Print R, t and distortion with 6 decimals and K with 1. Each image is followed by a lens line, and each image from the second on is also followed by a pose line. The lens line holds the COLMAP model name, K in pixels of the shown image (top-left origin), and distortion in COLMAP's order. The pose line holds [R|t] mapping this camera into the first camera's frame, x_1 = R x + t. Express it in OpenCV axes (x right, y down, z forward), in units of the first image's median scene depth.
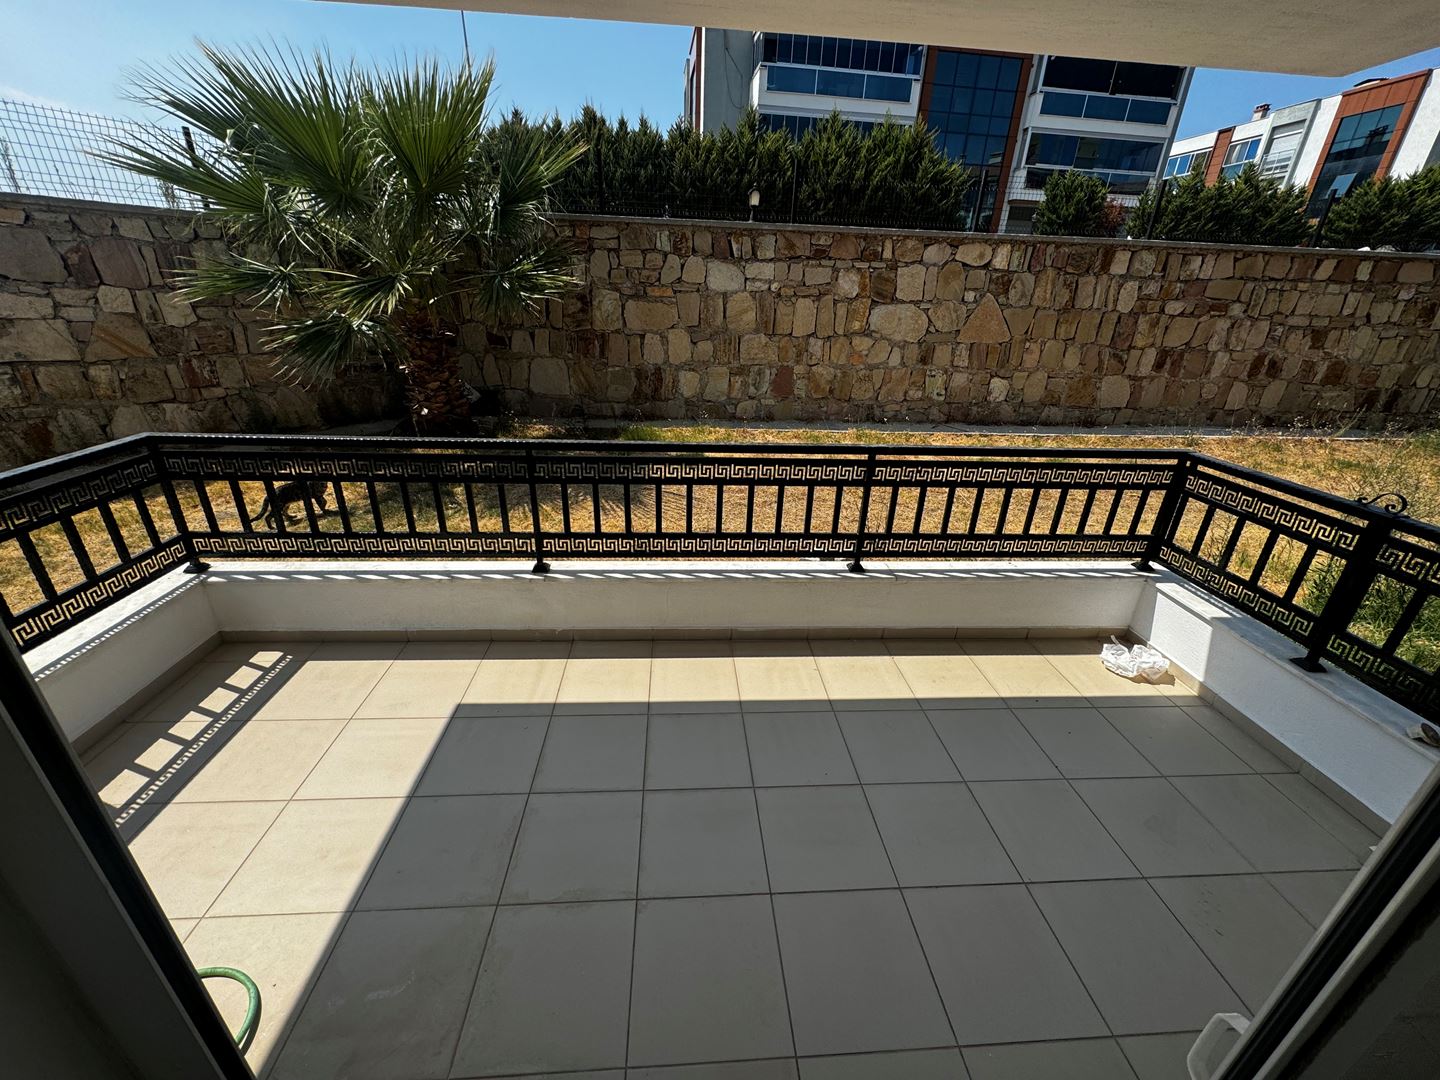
lens RADIAL K [[572.6, 0, 719.5], [0, 572.6, 537.6], [0, 0, 1]] dist [-0.001860, 0.000270]
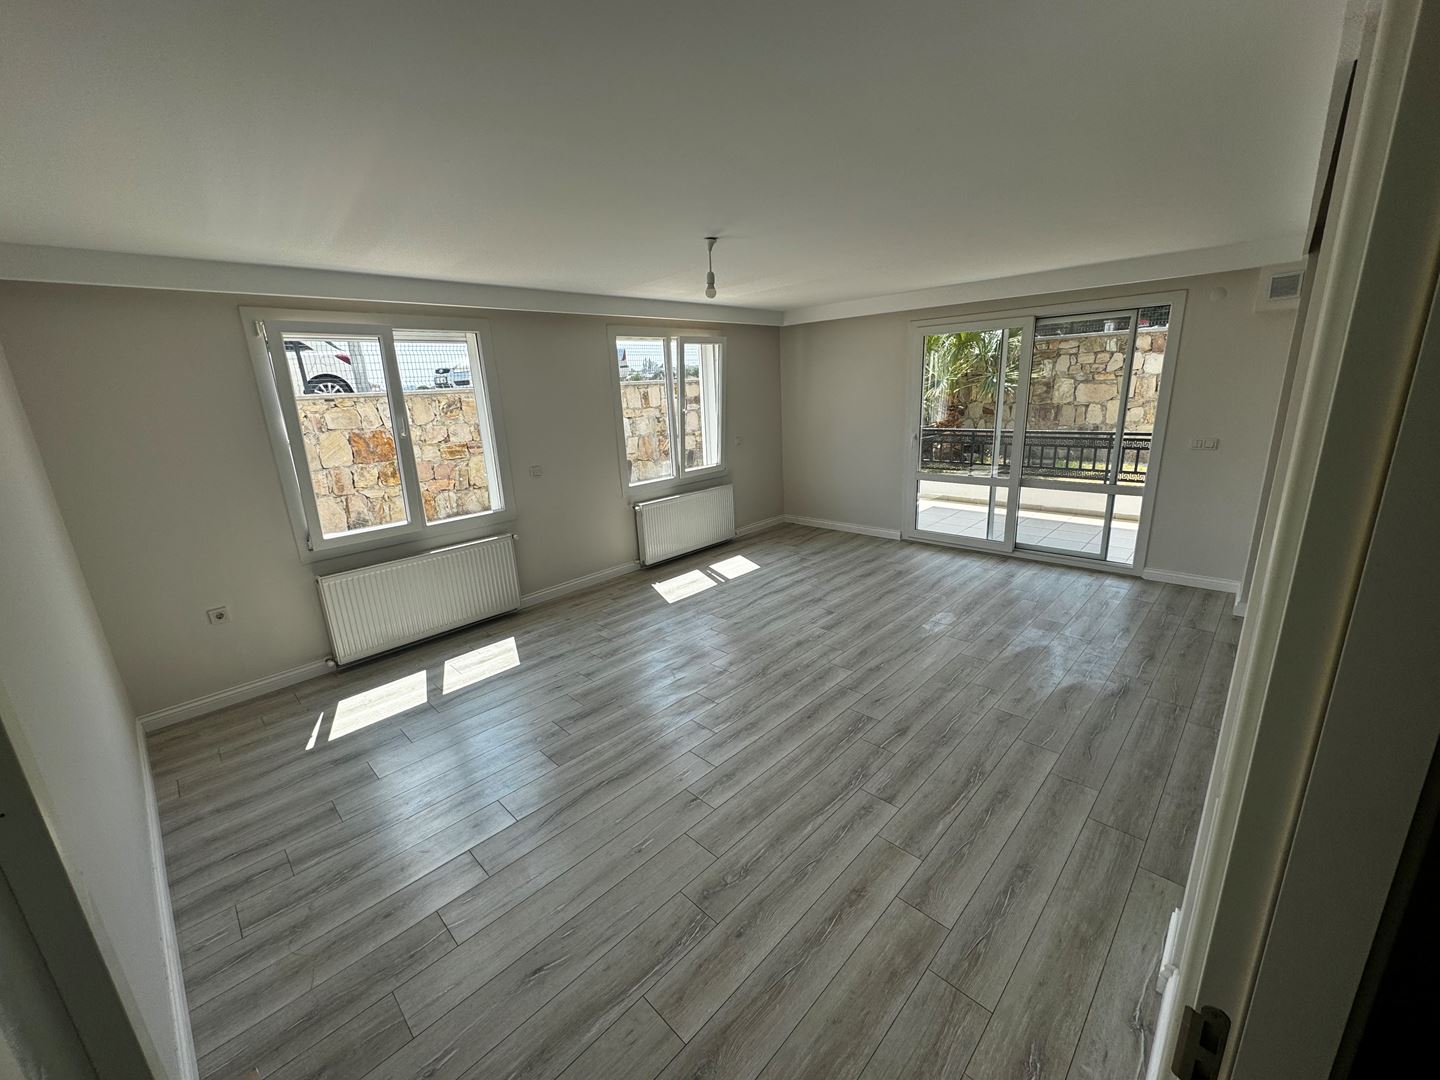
lens RADIAL K [[572.6, 0, 719.4], [0, 572.6, 539.3], [0, 0, 1]] dist [-0.001860, 0.000270]
pose [[0.677554, 0.128026, -0.724244, 0.343774], [-0.234063, 0.971069, -0.047316, 0.286526], [0.697234, 0.201578, 0.687918, -0.640515]]
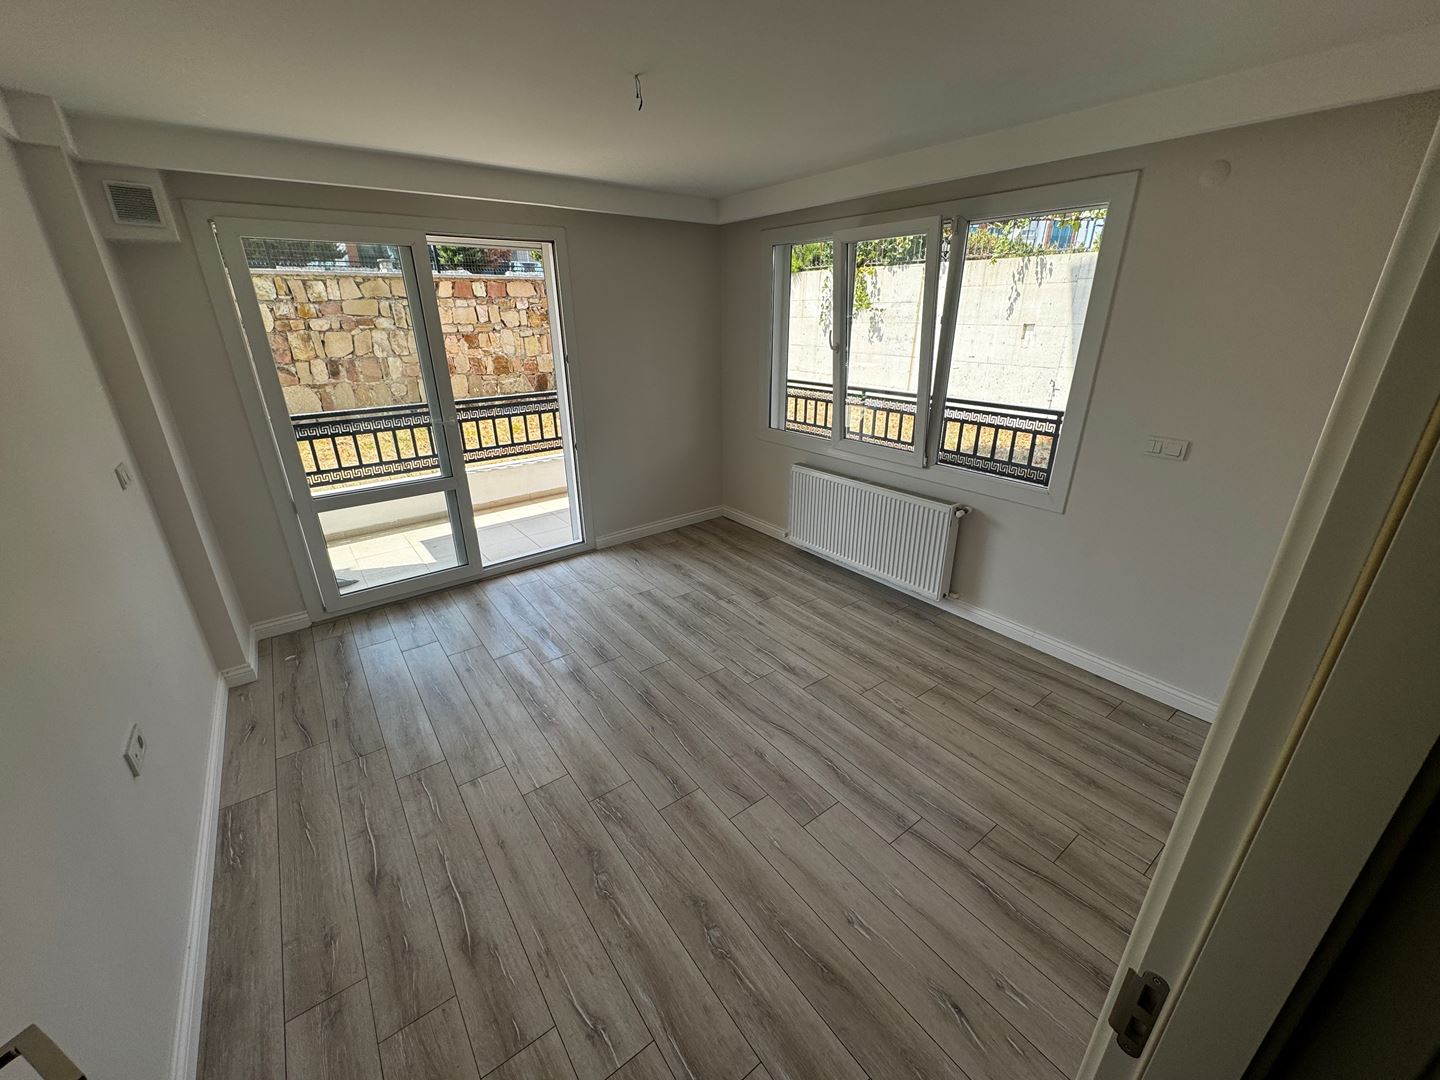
lens RADIAL K [[572.6, 0, 720.3], [0, 572.6, 542.2], [0, 0, 1]] dist [-0.001860, 0.000270]
pose [[0.832317, -0.246585, 0.496432, 0.817143], [0.258568, 0.964908, 0.045768, 0.199202], [-0.490297, 0.090268, 0.866868, -0.404634]]
